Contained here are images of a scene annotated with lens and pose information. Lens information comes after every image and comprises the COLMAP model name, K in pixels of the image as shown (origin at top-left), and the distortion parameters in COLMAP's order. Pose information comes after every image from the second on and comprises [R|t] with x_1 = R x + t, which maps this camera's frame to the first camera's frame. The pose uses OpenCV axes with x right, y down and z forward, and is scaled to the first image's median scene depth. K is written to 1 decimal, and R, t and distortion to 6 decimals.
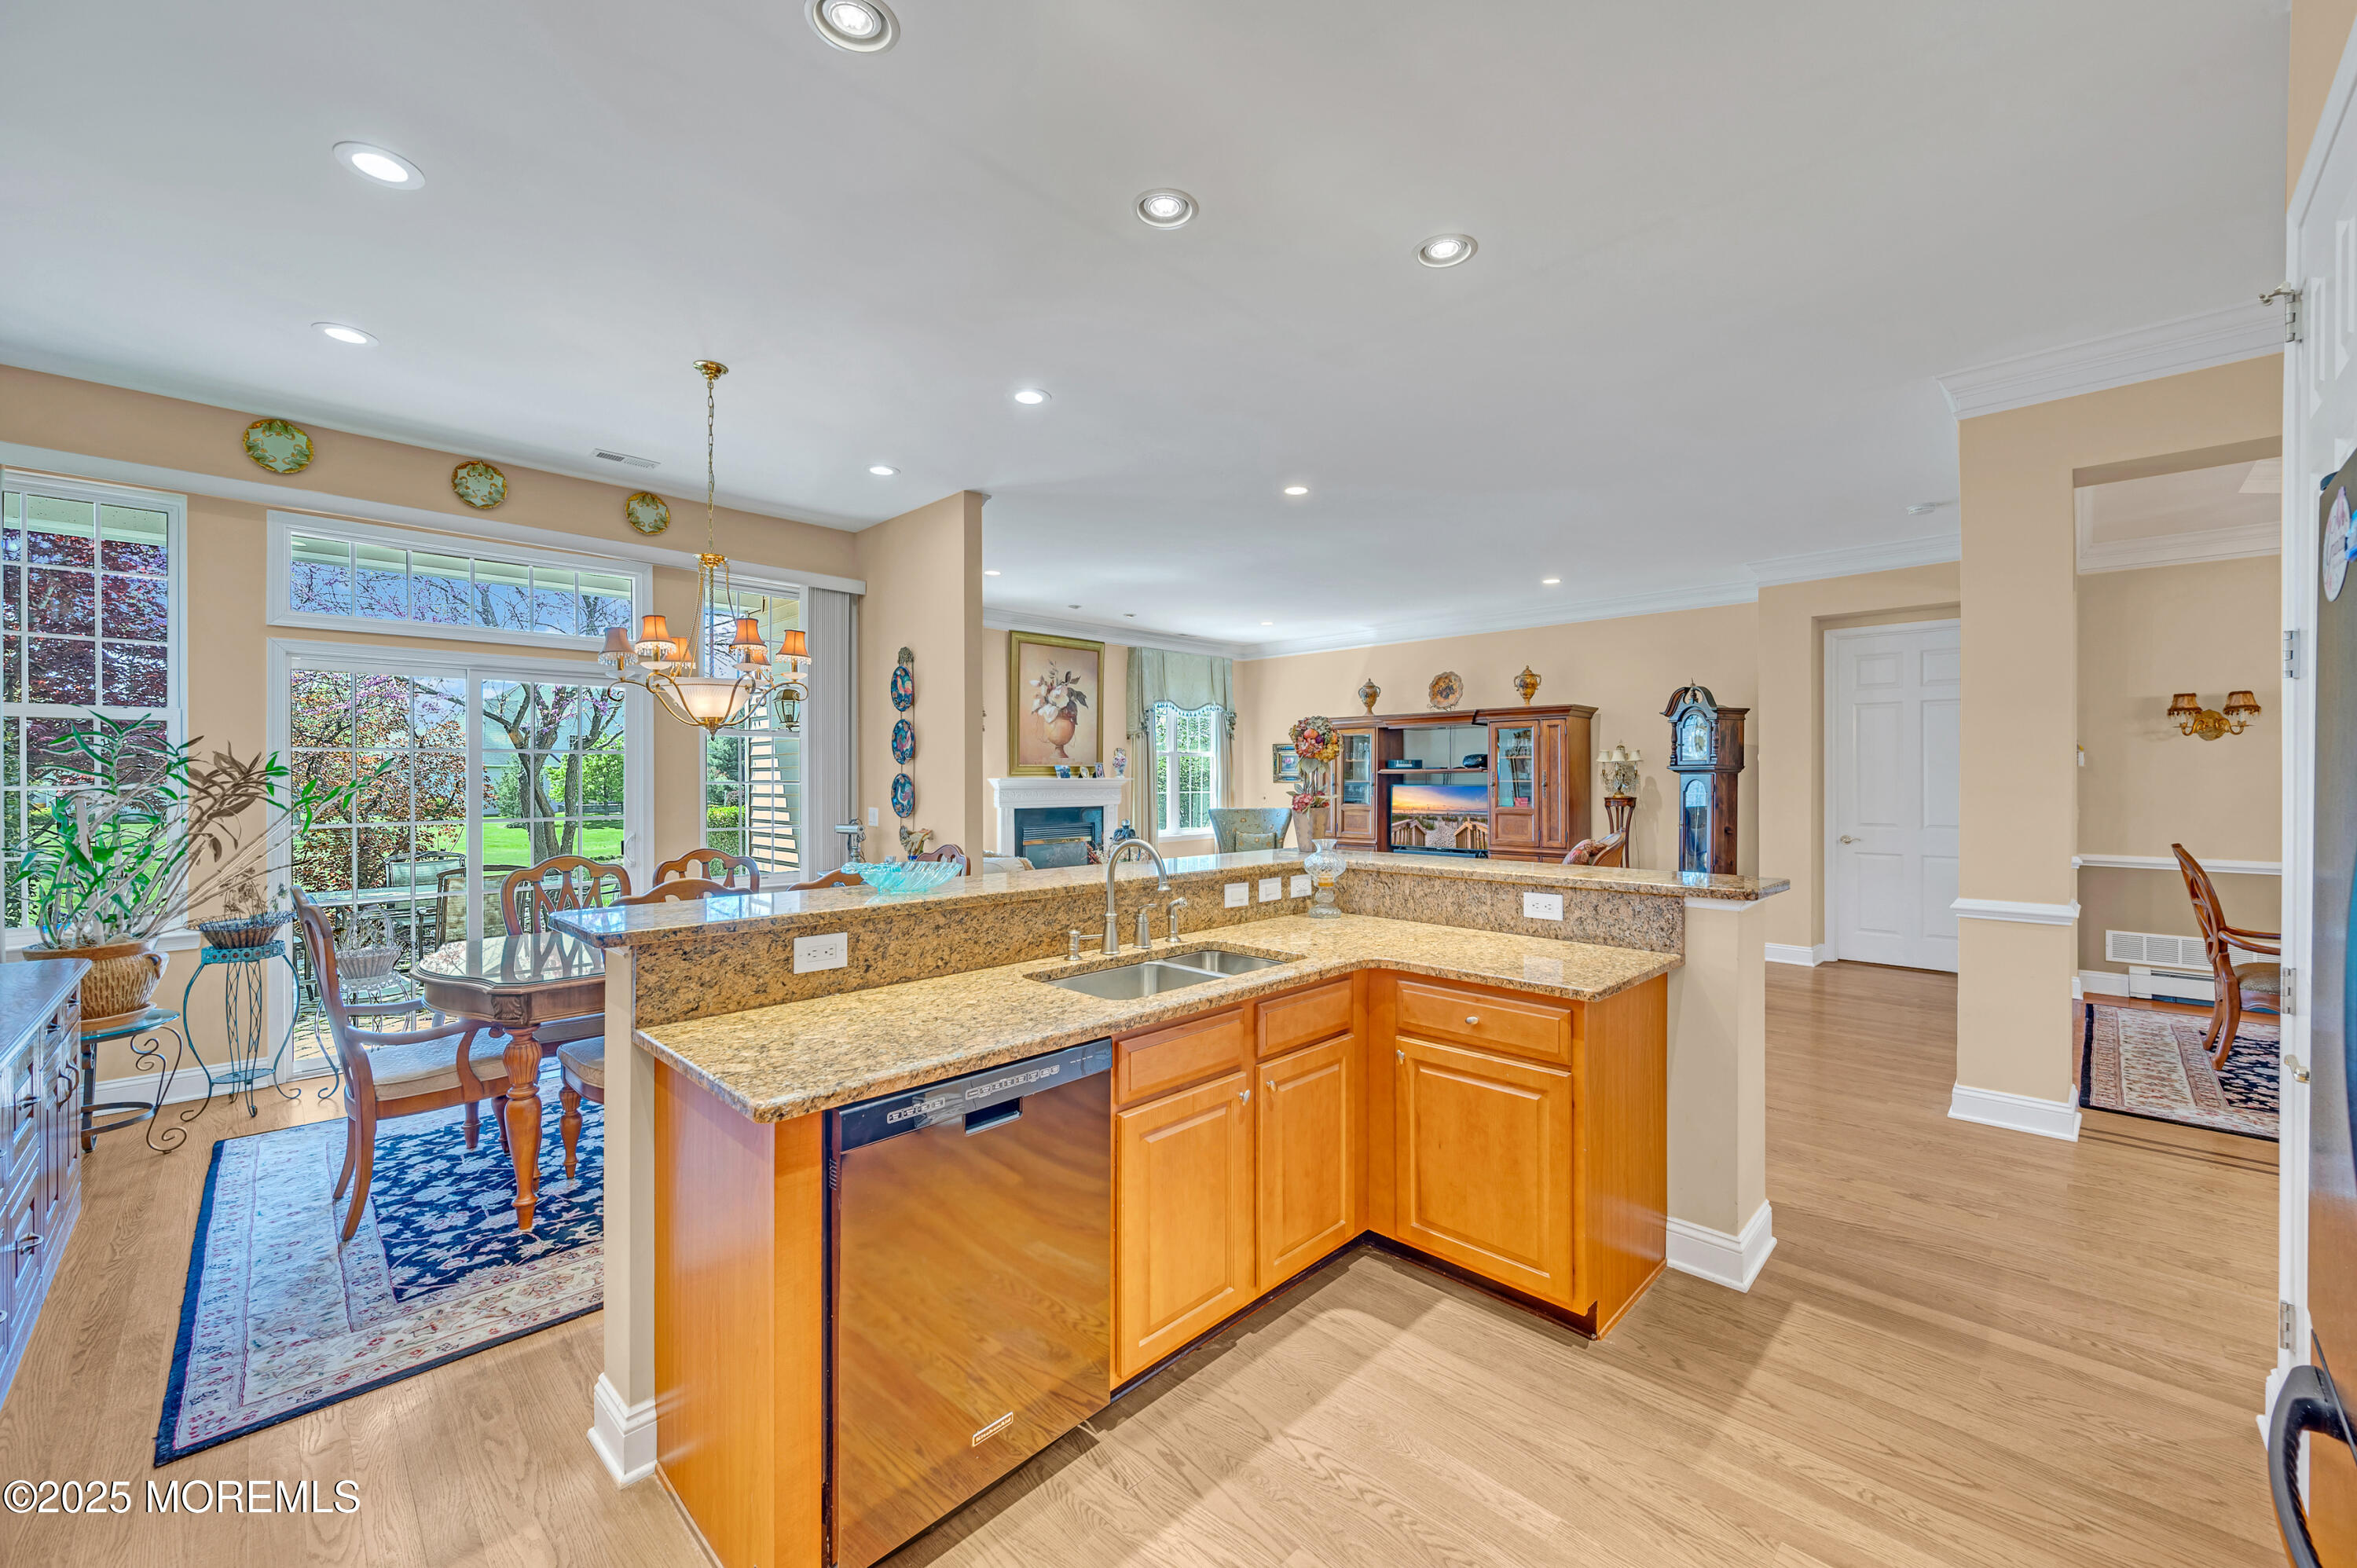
lens RADIAL K [[919.6, 0, 1194.2], [0, 919.6, 785.3], [0, 0, 1]] dist [0.001554, 0.000140]
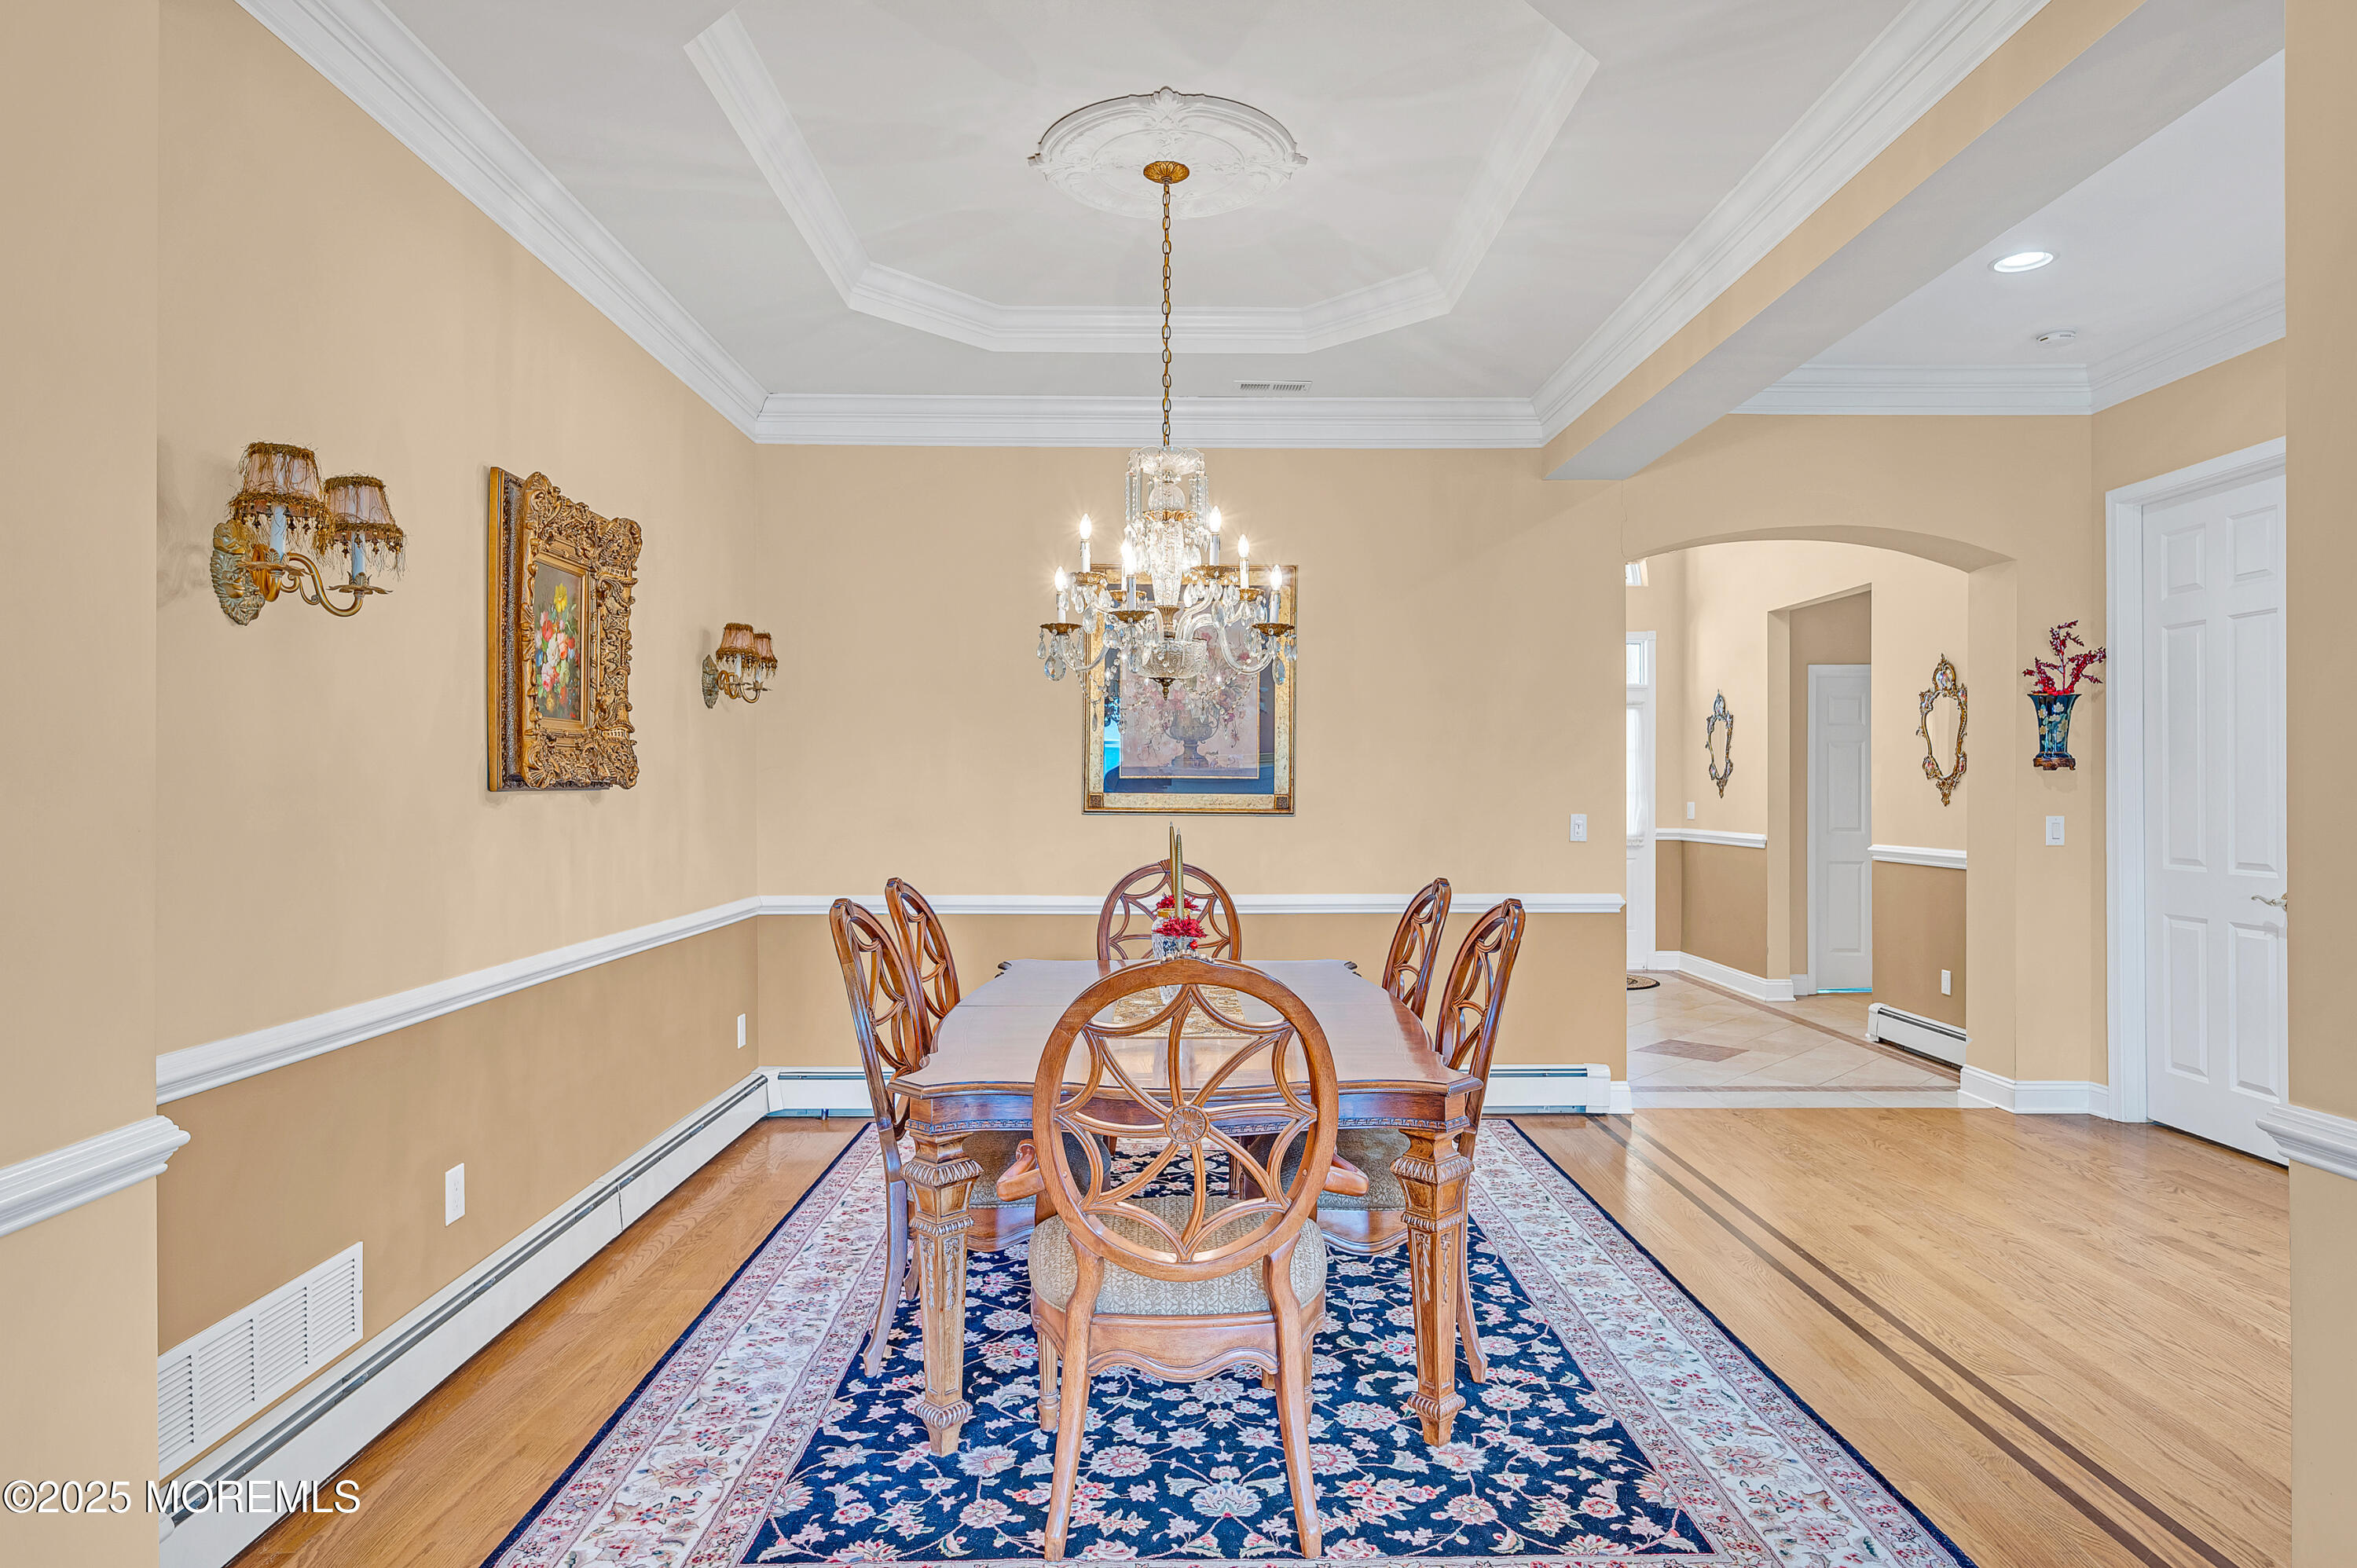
lens RADIAL K [[1355.3, 0, 1184.4], [0, 1355.3, 791.9], [0, 0, 1]] dist [0.002879, 0.000651]
pose [[-0.706078, -0.001512, 0.708132, 0.358554], [0.008467, 0.999908, 0.010578, 0.000564], [-0.708083, 0.013464, -0.706001, 0.654350]]
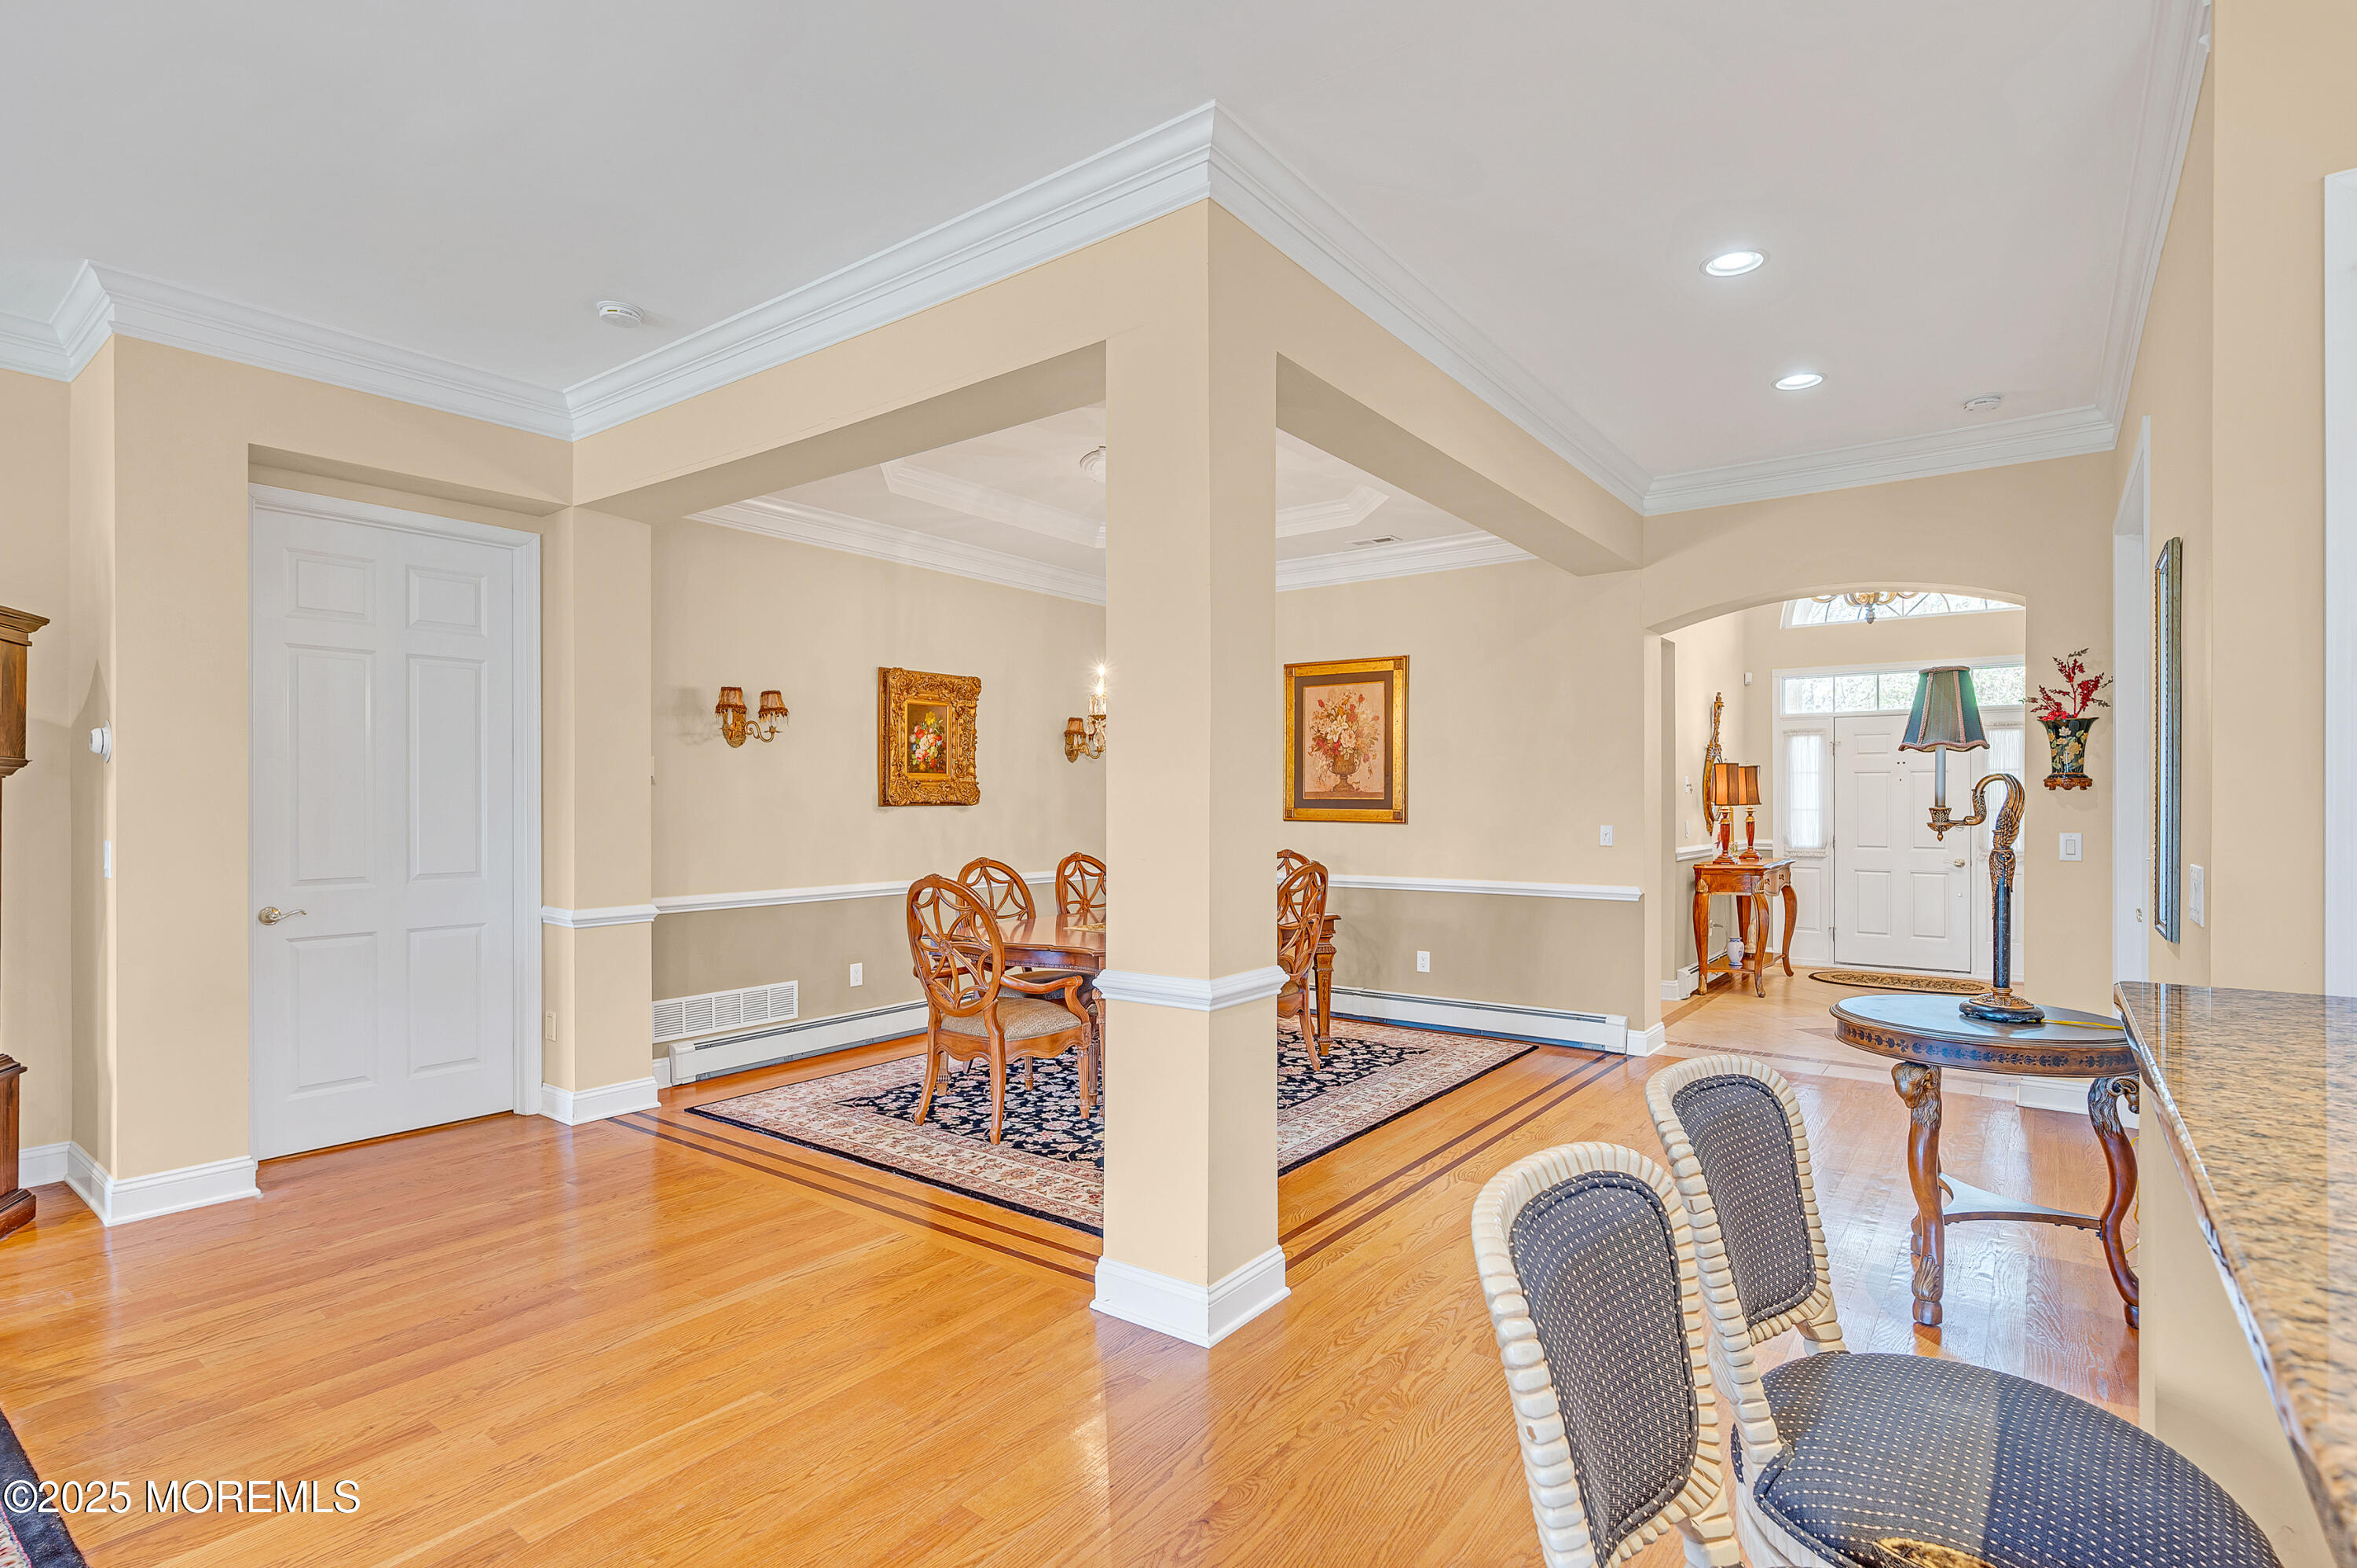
lens RADIAL K [[1133.5, 0, 1167.7], [0, 1133.5, 794.4], [0, 0, 1]] dist [-0.001035, -0.000171]
pose [[-0.123427, 0.007097, 0.992328, 0.039084], [0.010720, 0.999926, -0.005818, 0.001246], [-0.992296, 0.009920, -0.123494, 0.448694]]
